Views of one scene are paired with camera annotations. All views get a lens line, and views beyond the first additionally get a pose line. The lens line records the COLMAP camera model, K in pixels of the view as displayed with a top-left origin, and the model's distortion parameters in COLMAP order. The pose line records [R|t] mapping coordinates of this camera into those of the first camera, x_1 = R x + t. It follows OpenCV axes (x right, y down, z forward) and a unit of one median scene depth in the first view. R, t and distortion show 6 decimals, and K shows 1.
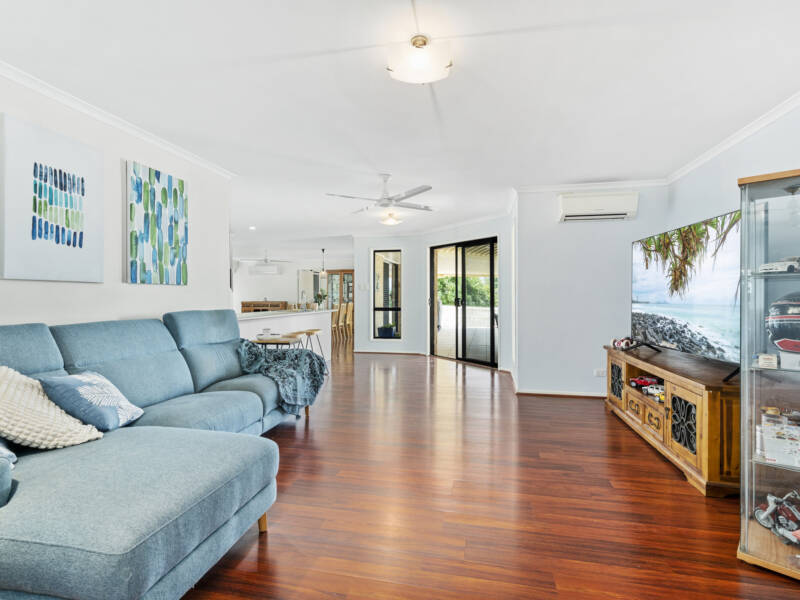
lens RADIAL K [[413.0, 0, 400.0], [0, 413.0, 300.0], [0, 0, 1]] dist [-0.000700, -0.000056]
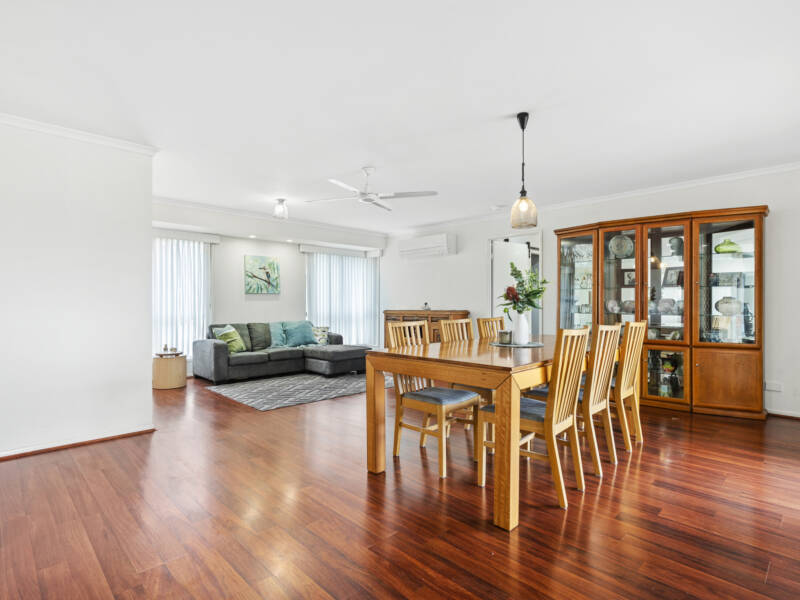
lens RADIAL K [[413.0, 0, 400.0], [0, 413.0, 300.0], [0, 0, 1]] dist [-0.000700, -0.000056]
pose [[0.834099, -0.002611, -0.551608, -0.089737], [-0.005100, 0.999910, -0.012445, -0.002589], [0.551591, 0.013193, 0.834010, 0.619728]]
